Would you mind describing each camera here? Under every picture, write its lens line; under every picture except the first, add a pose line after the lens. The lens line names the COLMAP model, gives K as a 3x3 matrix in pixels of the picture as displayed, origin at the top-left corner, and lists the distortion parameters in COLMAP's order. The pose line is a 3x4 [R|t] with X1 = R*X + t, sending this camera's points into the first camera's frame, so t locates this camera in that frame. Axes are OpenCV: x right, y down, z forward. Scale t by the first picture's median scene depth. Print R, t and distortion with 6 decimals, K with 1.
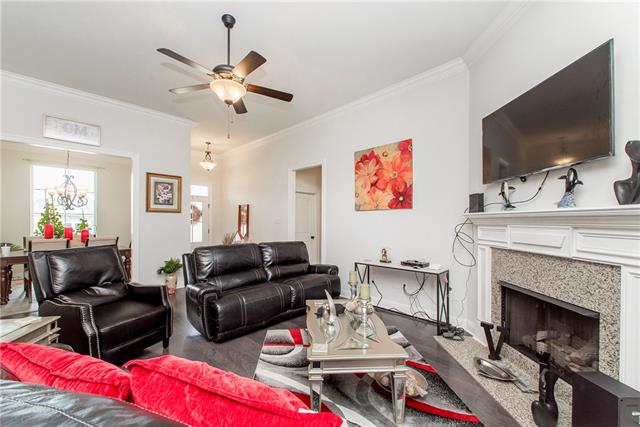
lens RADIAL K [[263.4, 0, 319.1], [0, 263.4, 219.2], [0, 0, 1]] dist [0.000087, 0.000127]
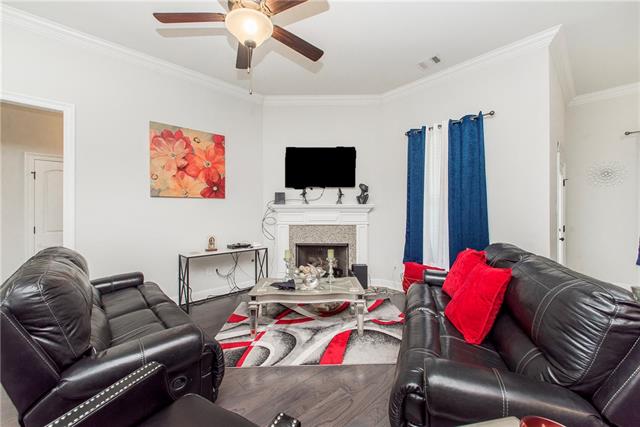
lens RADIAL K [[263.4, 0, 322.1], [0, 263.4, 211.0], [0, 0, 1]] dist [0.000087, 0.000127]
pose [[0.011100, 0.004088, 0.999930, -0.741770], [-0.004932, 0.999980, -0.004034, 0.014434], [-0.999926, -0.004887, 0.011120, 0.558695]]
